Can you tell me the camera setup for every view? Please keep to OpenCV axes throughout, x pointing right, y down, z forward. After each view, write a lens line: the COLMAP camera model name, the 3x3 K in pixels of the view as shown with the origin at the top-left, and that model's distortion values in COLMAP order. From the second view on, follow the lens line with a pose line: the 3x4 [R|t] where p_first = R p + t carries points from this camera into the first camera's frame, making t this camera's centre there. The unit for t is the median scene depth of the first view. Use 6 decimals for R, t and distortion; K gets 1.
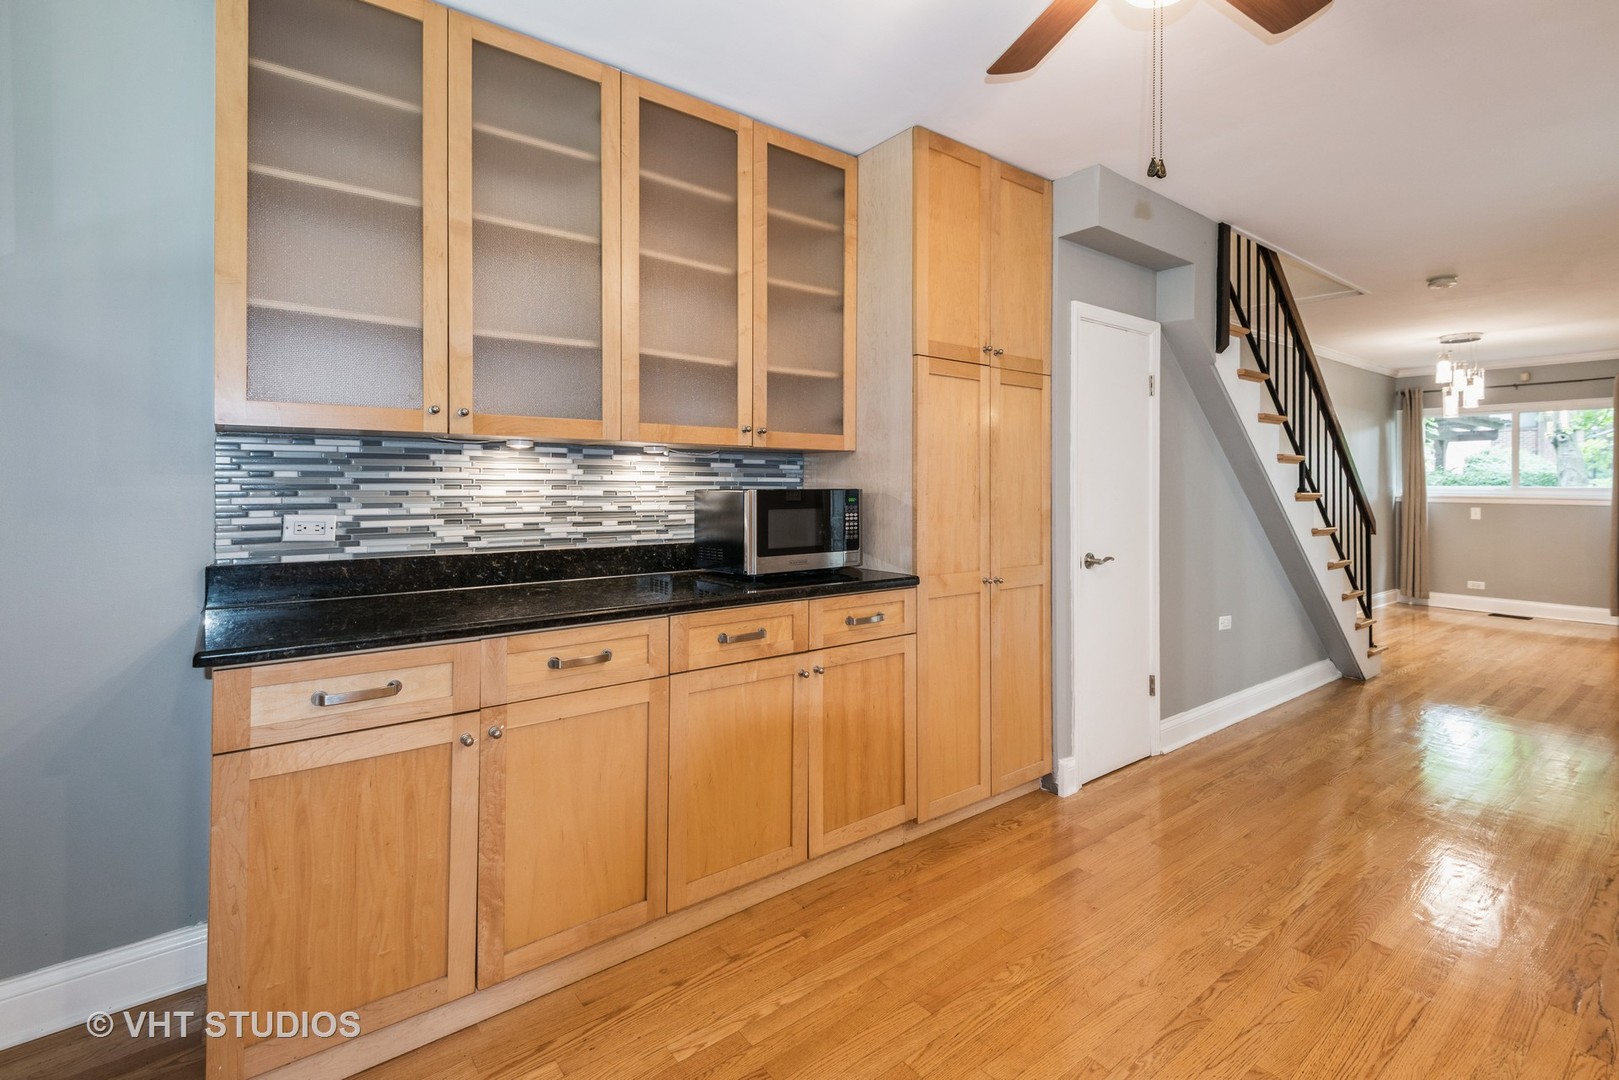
lens RADIAL K [[738.8, 0, 783.9], [0, 738.8, 481.4], [0, 0, 1]] dist [0.021823, -0.009330]
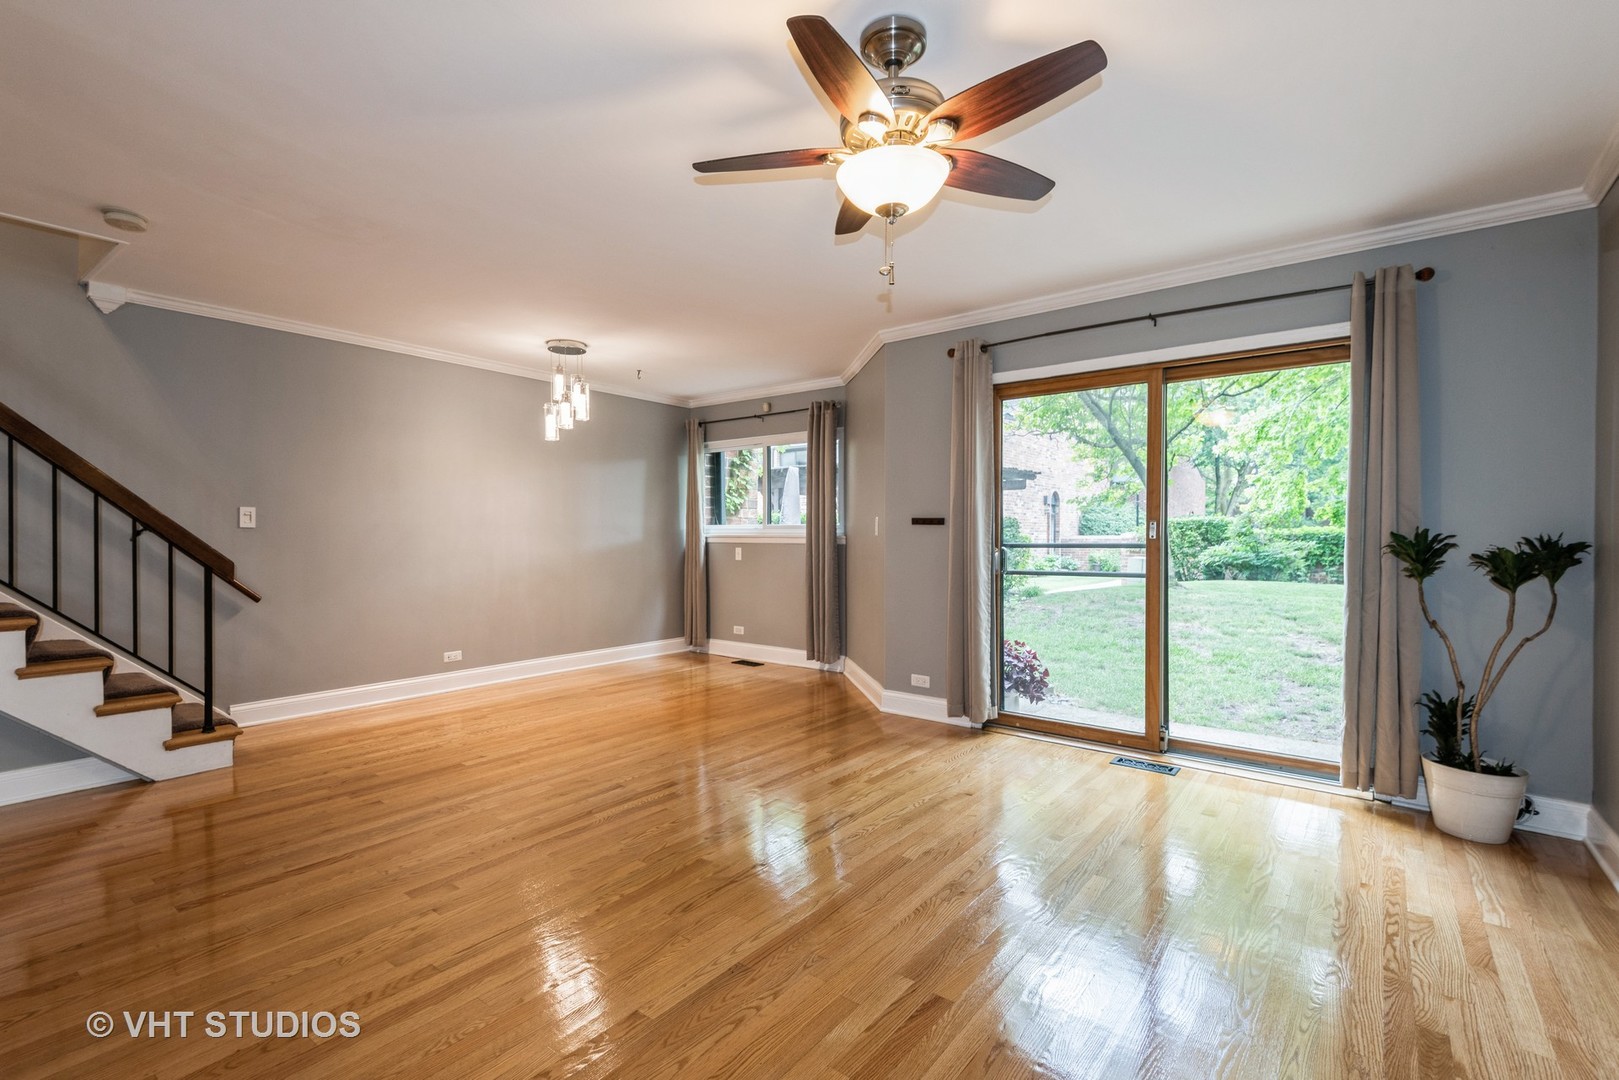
lens RADIAL K [[738.8, 0, 810.1], [0, 738.8, 542.8], [0, 0, 1]] dist [0.021823, -0.009330]
pose [[0.962428, -0.003048, 0.271522, 0.762857], [-0.000214, 0.999928, 0.011984, 0.018311], [-0.271539, -0.011592, 0.962358, 0.088734]]
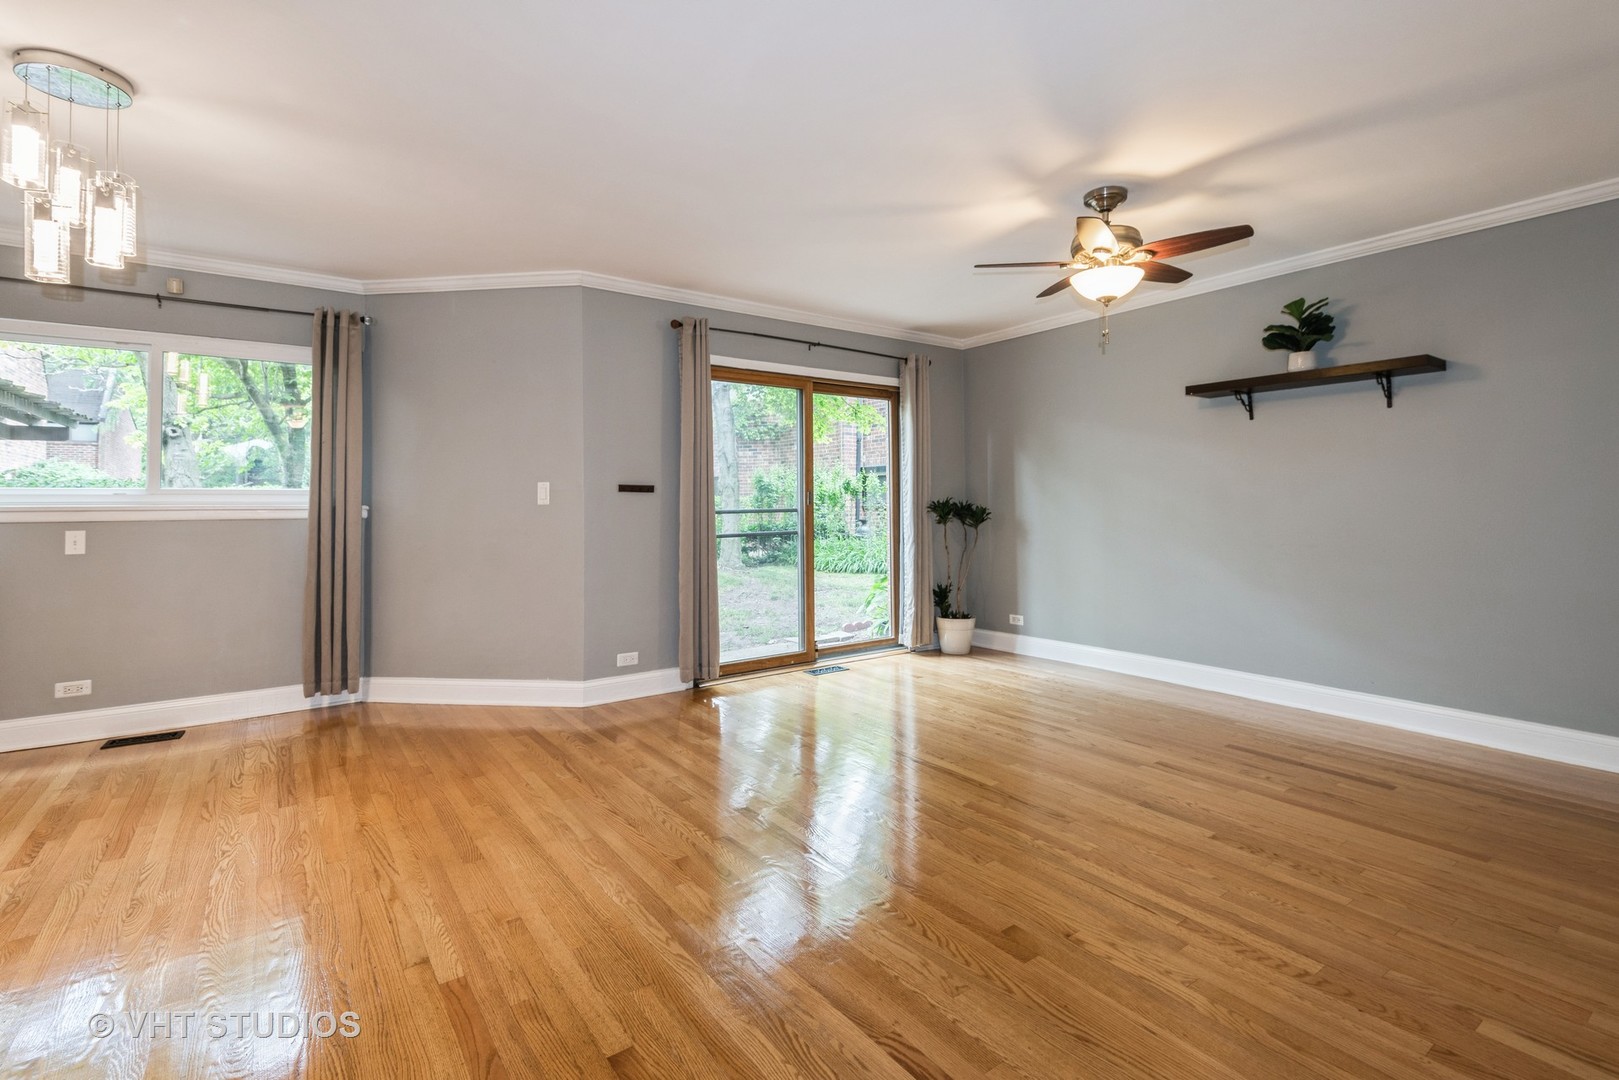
lens RADIAL K [[738.8, 0, 818.4], [0, 738.8, 488.7], [0, 0, 1]] dist [0.021823, -0.009330]
pose [[0.001845, 0.017060, 0.999853, 0.432430], [0.006359, 0.999834, -0.017072, 0.018689], [-0.999978, 0.006389, 0.001736, 0.509589]]
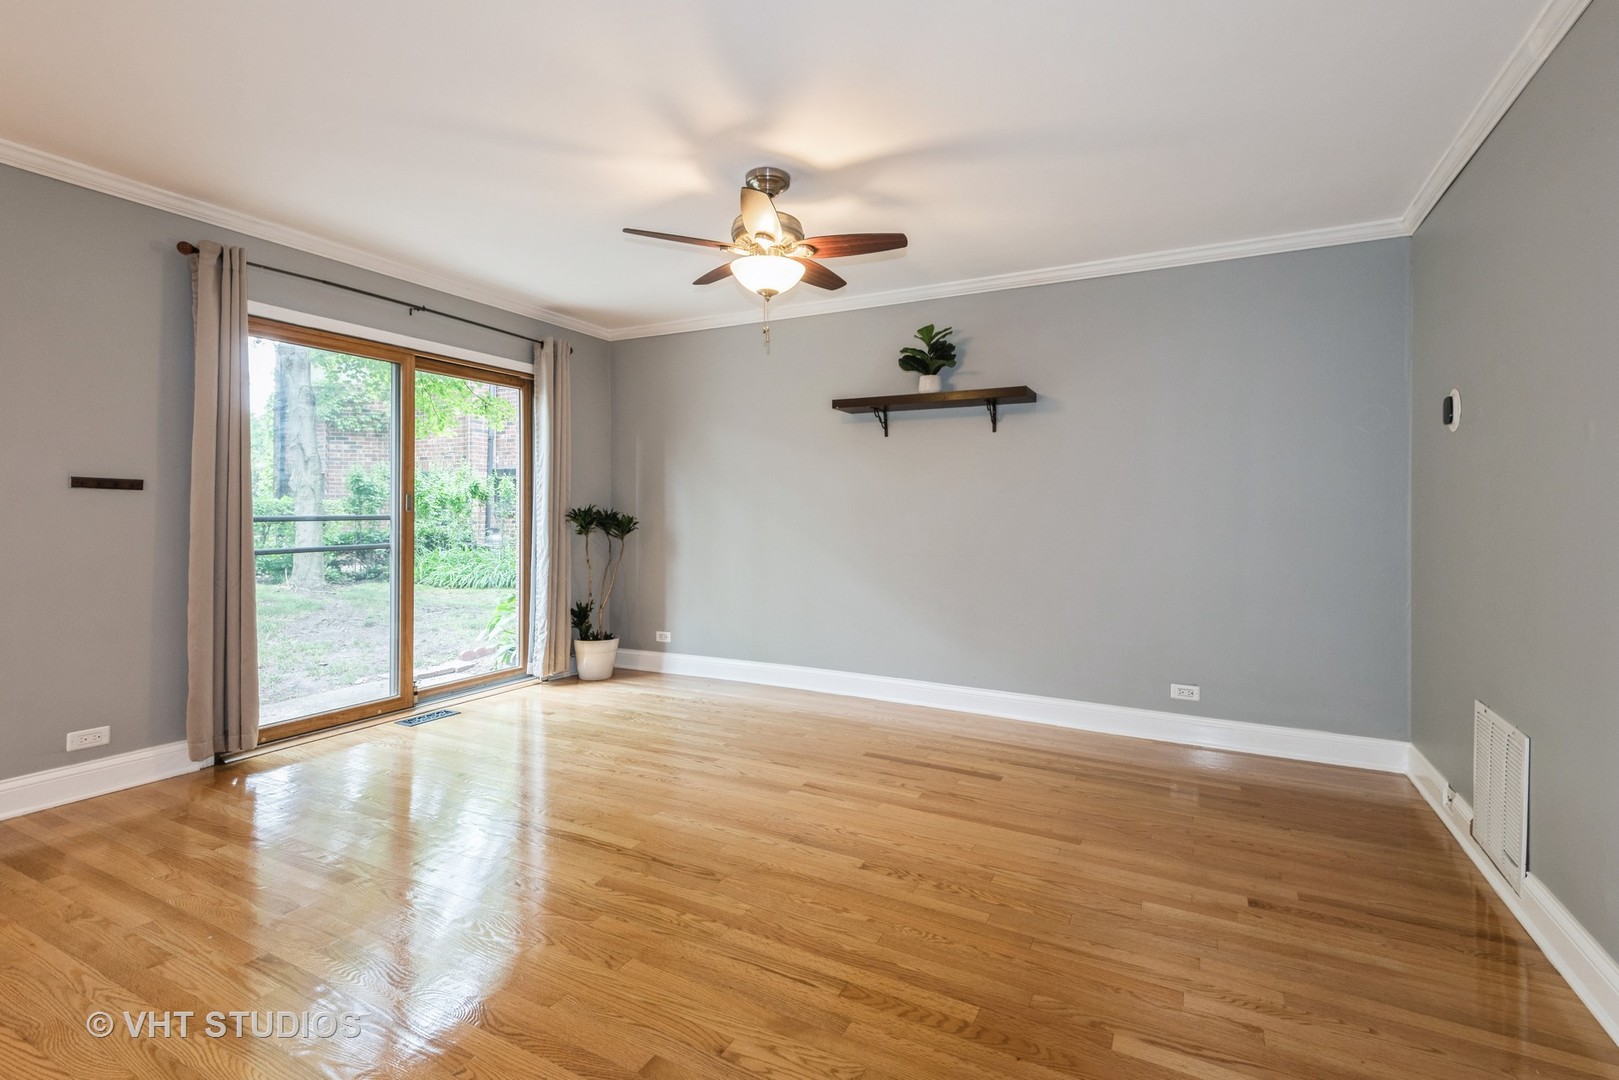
lens RADIAL K [[738.8, 0, 814.0], [0, 738.8, 513.2], [0, 0, 1]] dist [0.021823, -0.009330]
pose [[-0.444003, -0.008338, 0.895986, 0.496558], [-0.009484, 0.999944, 0.004605, 0.018073], [-0.895975, -0.006453, -0.444058, 0.494663]]
